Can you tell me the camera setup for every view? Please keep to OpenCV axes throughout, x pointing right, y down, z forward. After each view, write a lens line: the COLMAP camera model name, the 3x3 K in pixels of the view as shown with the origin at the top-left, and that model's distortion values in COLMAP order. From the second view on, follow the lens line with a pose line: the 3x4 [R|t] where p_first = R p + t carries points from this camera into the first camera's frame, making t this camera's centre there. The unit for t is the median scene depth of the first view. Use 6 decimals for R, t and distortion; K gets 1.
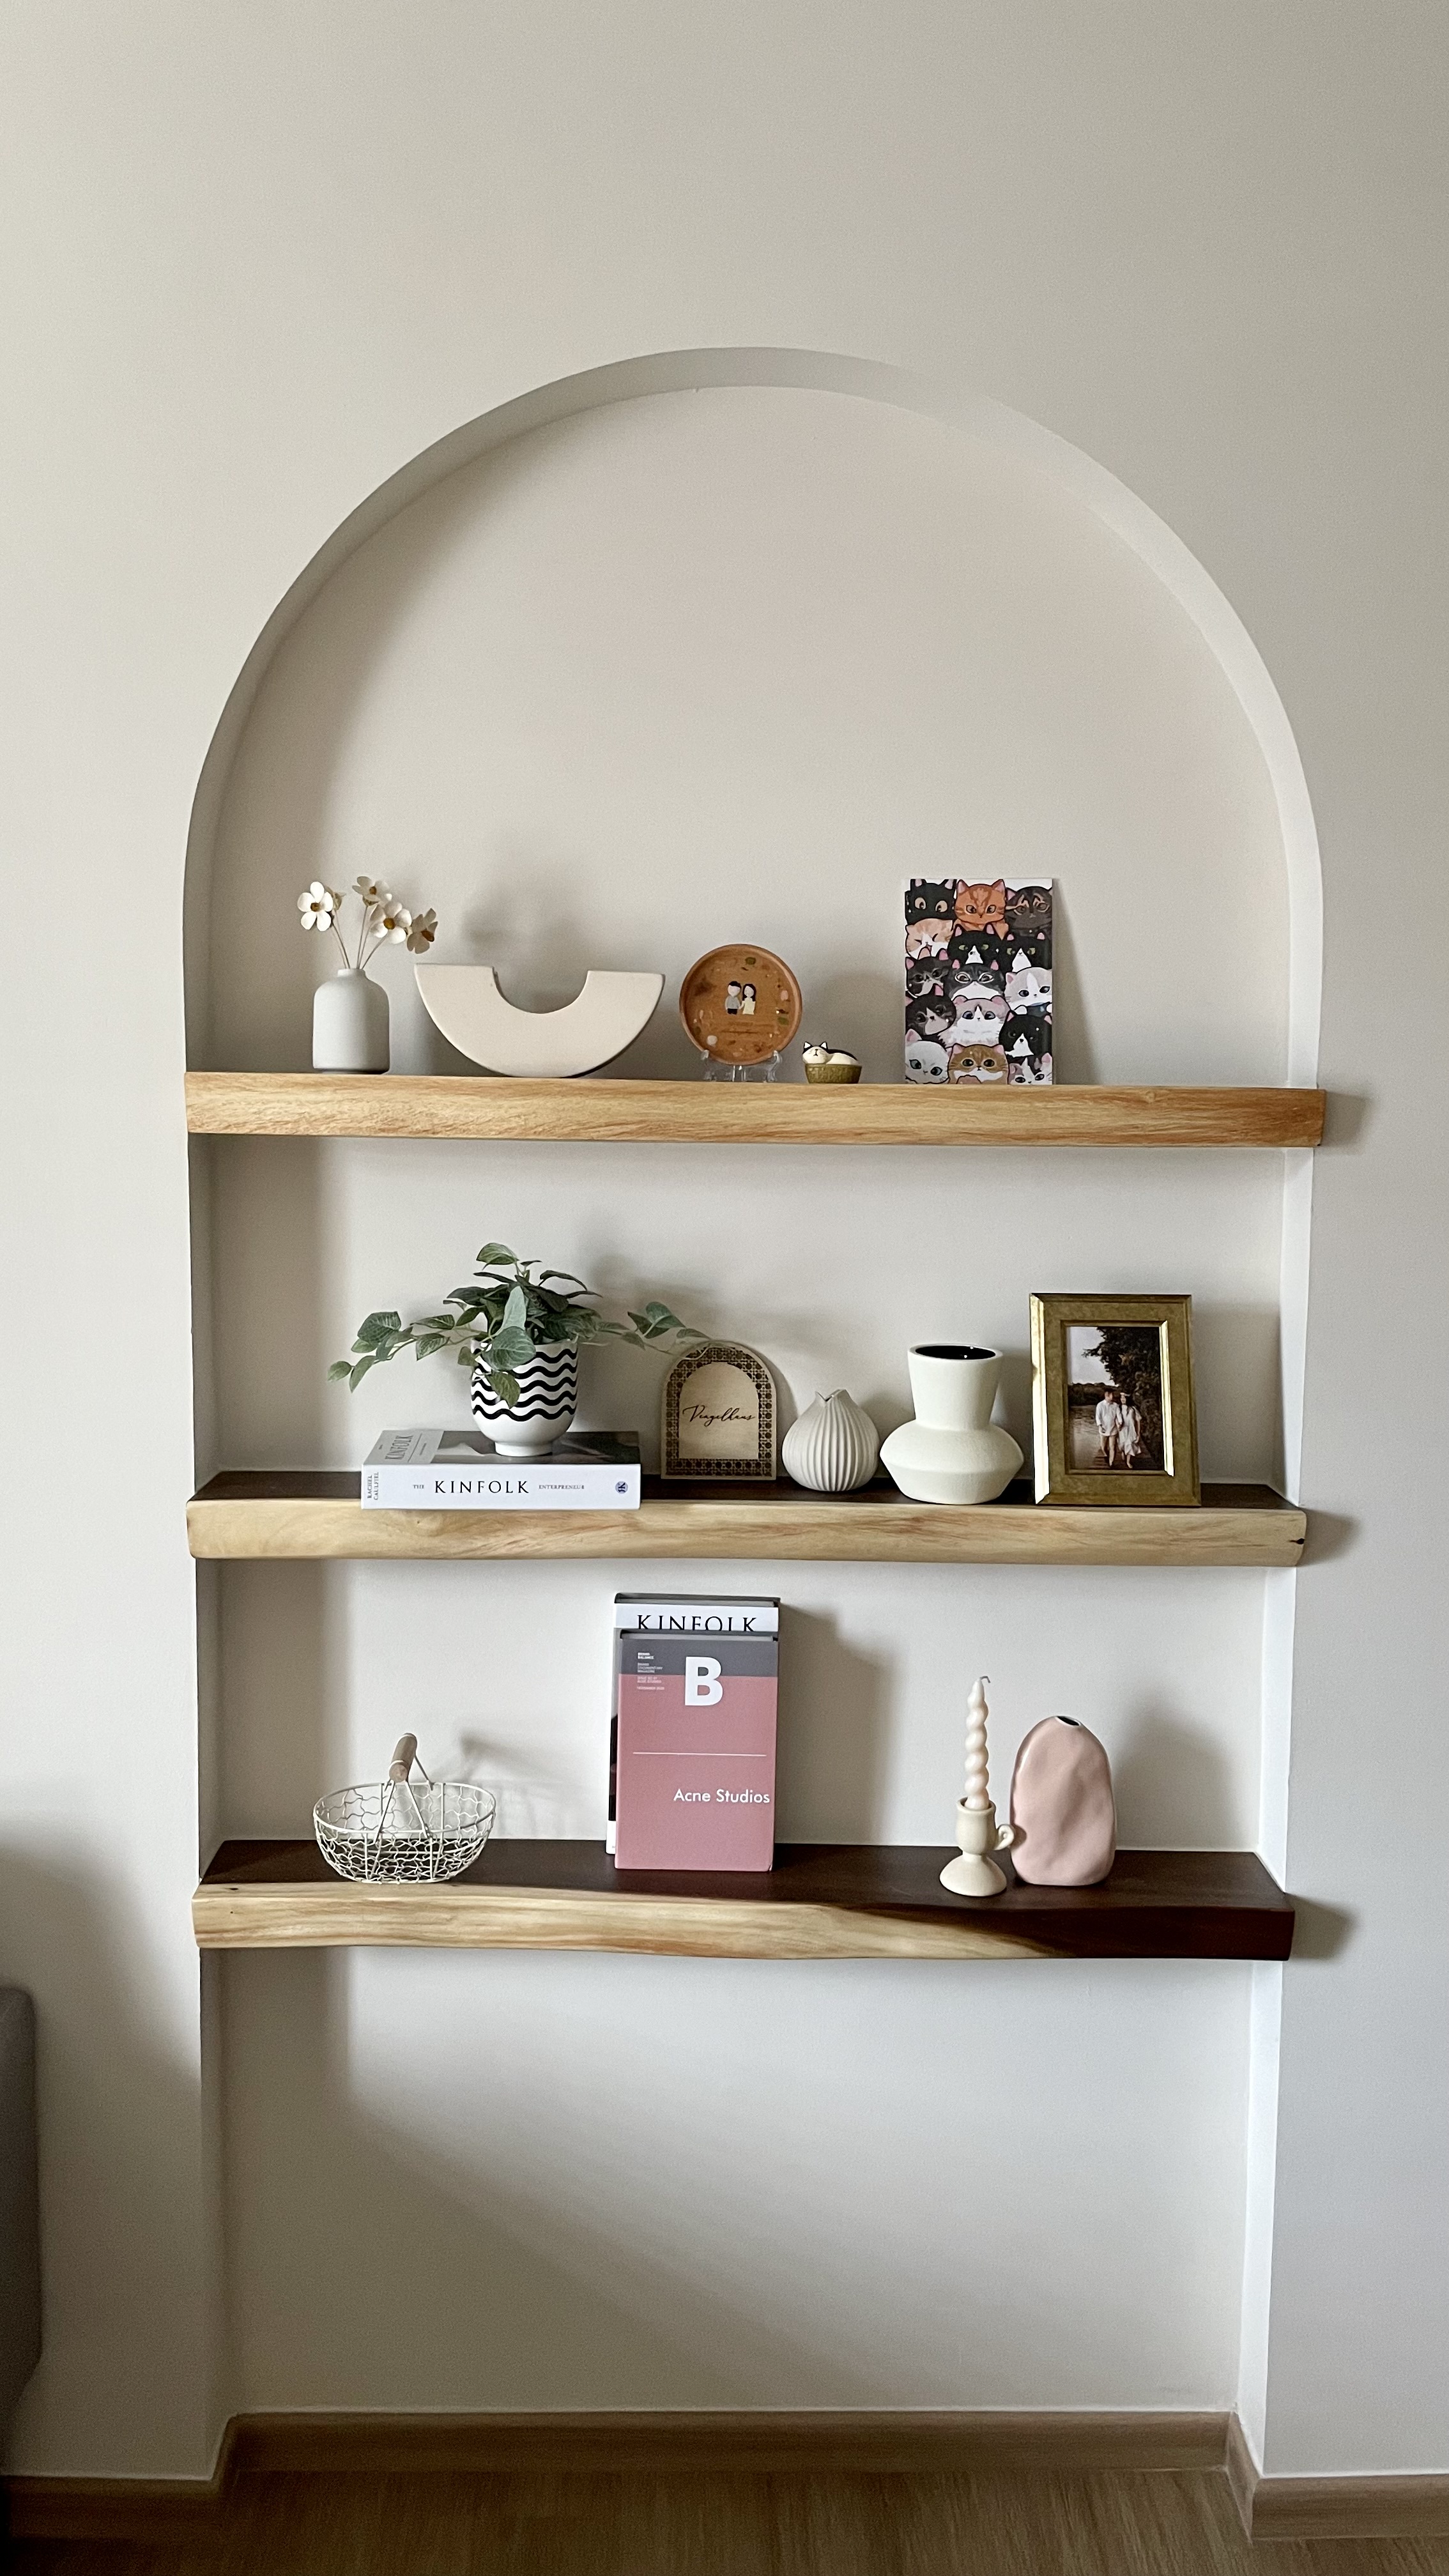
lens RADIAL K [[1964.4, 0, 724.5], [0, 1964.4, 1288.0], [0, 0, 1]] dist [0.048327, -0.001547]
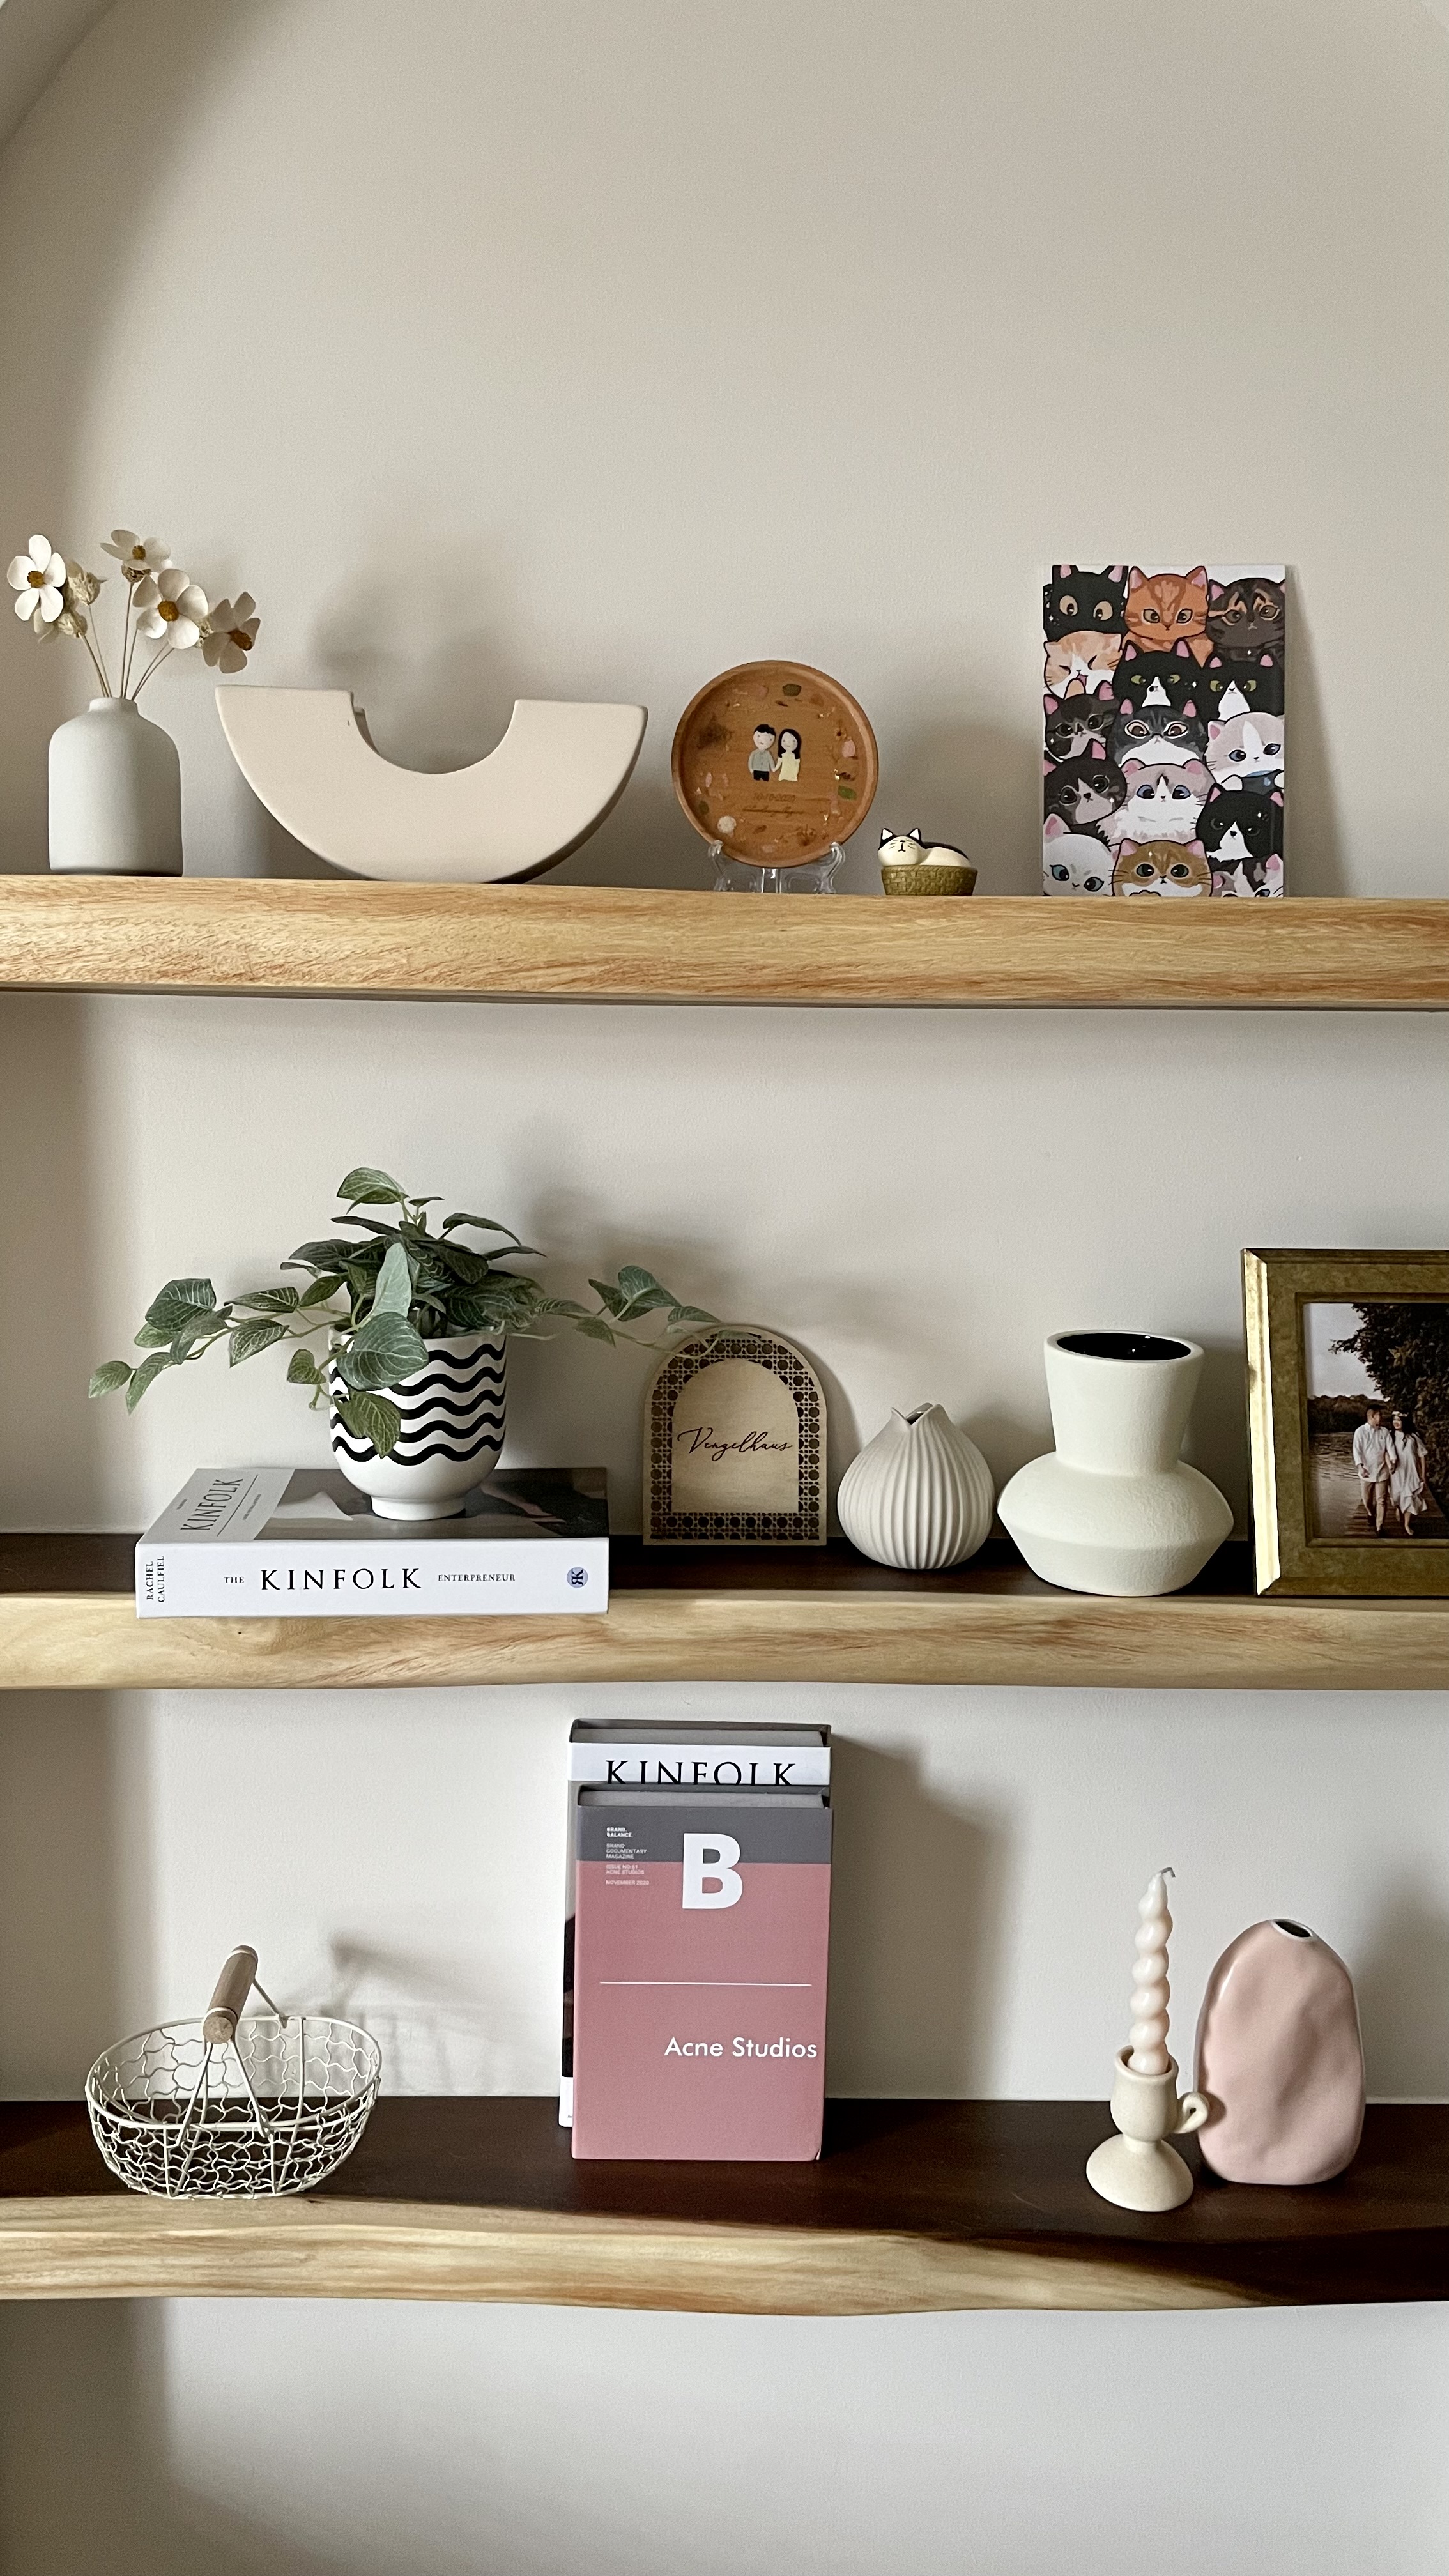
lens RADIAL K [[1964.4, 0, 724.5], [0, 1964.4, 1288.0], [0, 0, 1]] dist [0.048327, -0.001547]
pose [[0.999956, -0.001583, 0.009205, -0.012404], [0.001253, 0.999359, 0.035786, -0.007402], [-0.009256, -0.035773, 0.999317, 0.387741]]
